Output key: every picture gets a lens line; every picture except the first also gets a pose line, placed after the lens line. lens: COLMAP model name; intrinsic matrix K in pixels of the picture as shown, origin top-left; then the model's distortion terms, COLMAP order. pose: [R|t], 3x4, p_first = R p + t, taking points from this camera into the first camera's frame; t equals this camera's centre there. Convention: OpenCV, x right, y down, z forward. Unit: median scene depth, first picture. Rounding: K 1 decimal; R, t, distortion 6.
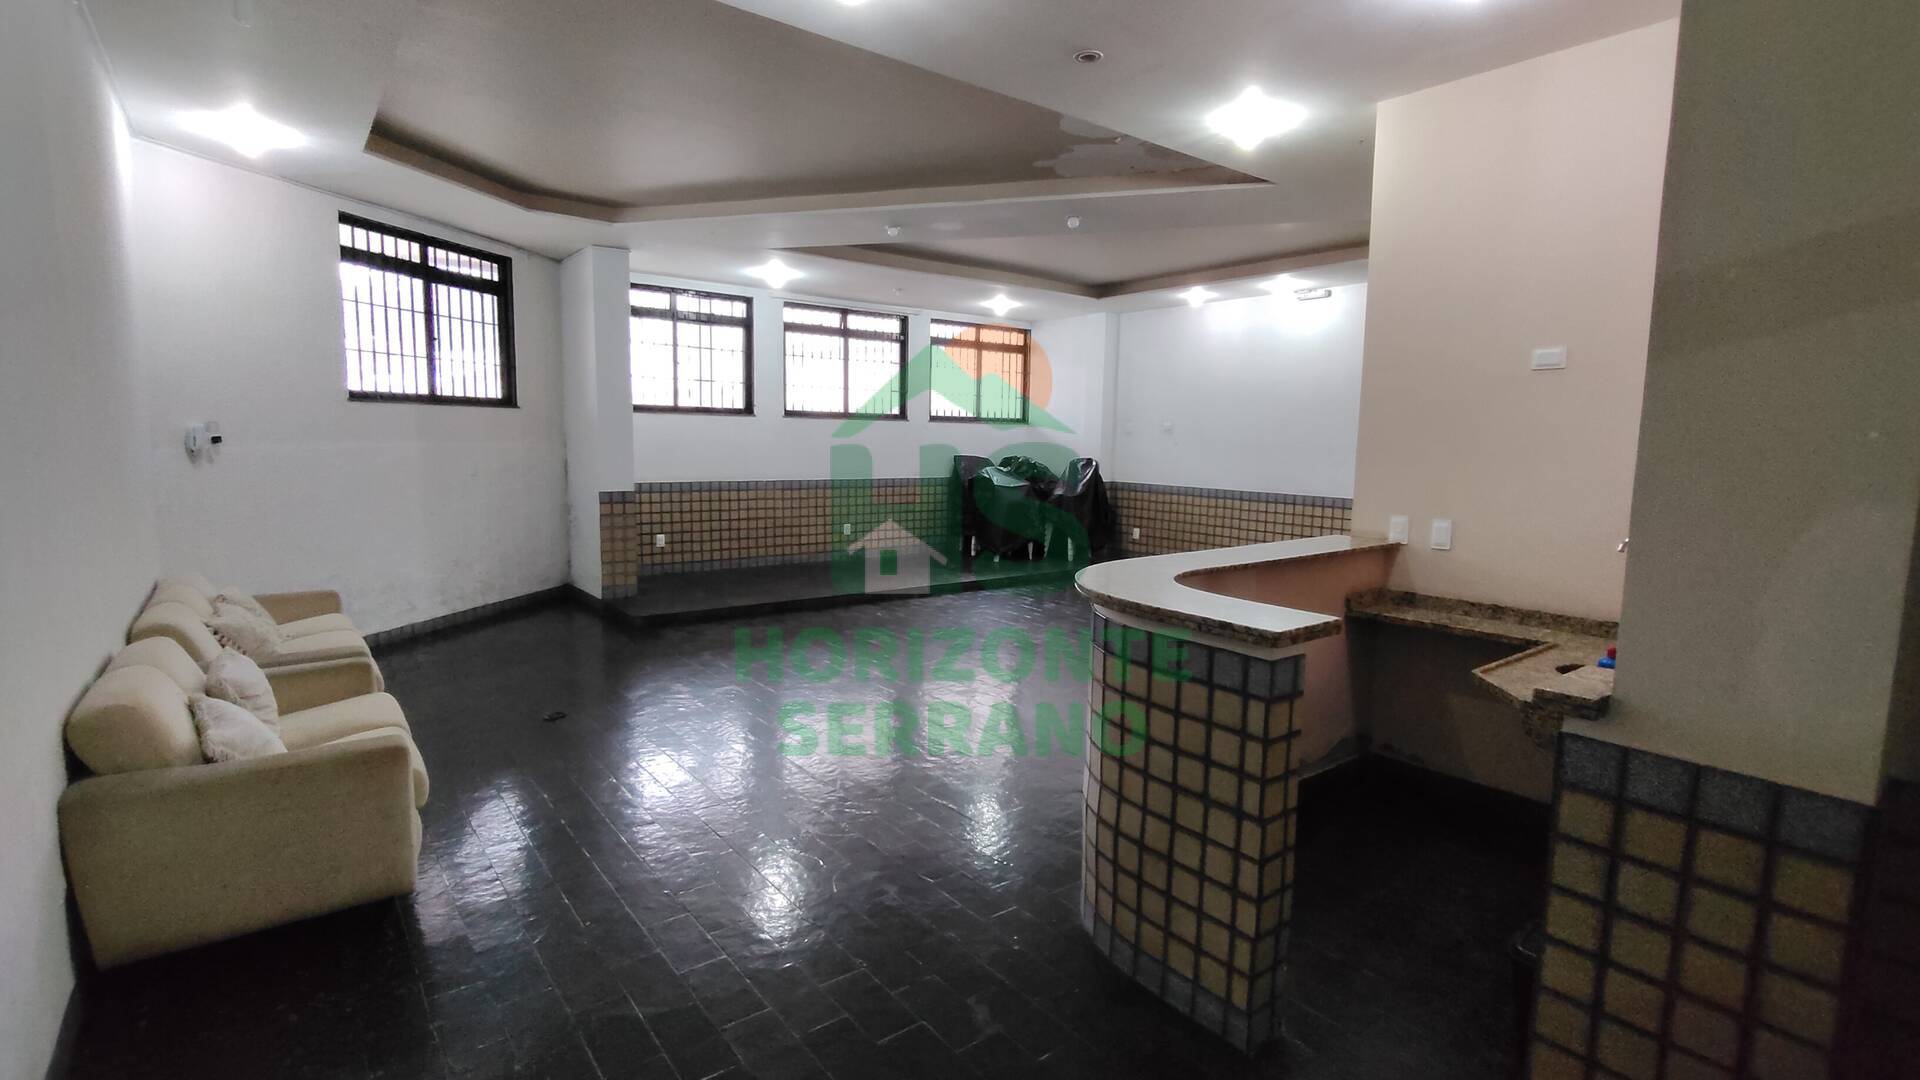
lens RADIAL K [[891.9, 0, 961.8], [0, 891.9, 537.8], [0, 0, 1]] dist [-0.005715, 0.000721]
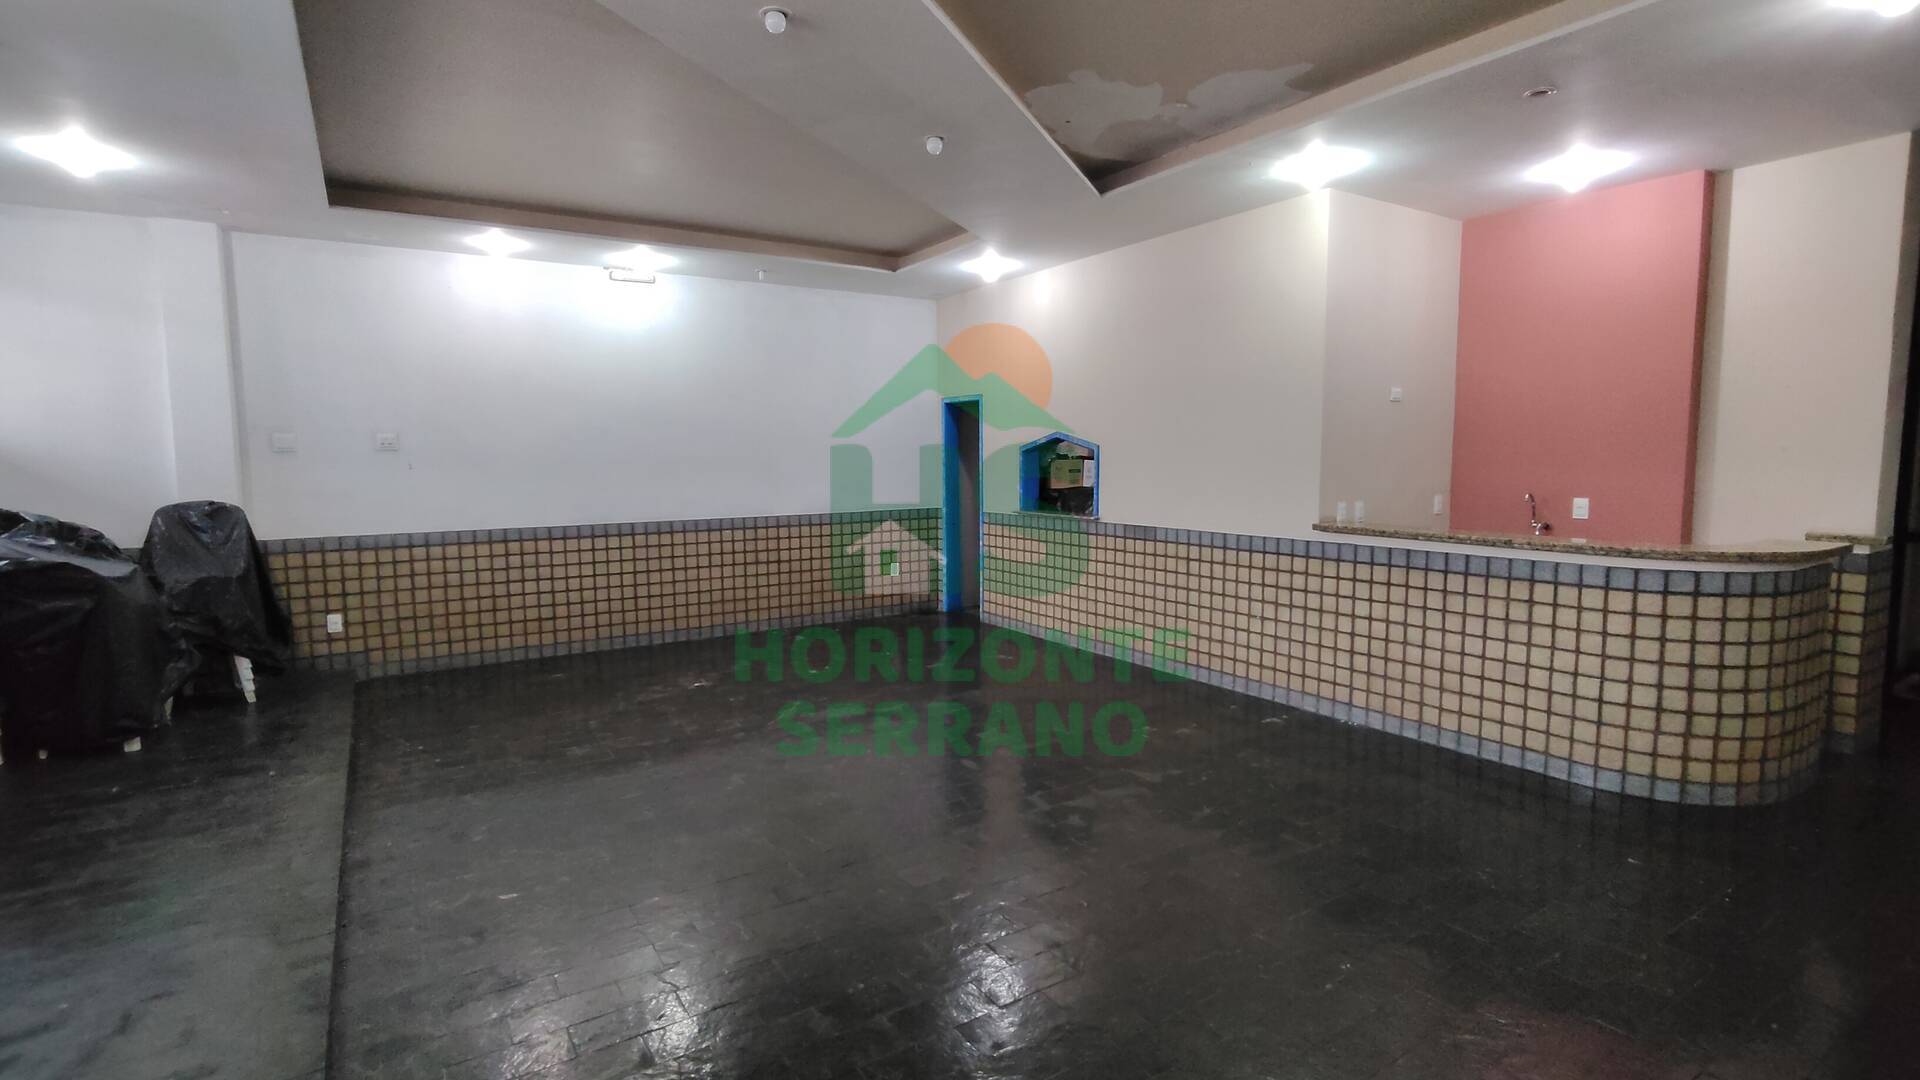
lens RADIAL K [[891.9, 0, 960.8], [0, 891.9, 540.9], [0, 0, 1]] dist [-0.005715, 0.000721]
pose [[0.079842, -0.115423, 0.990102, -0.369165], [0.126295, 0.986440, 0.104812, -0.072889], [-0.988774, 0.116676, 0.093337, 0.583825]]
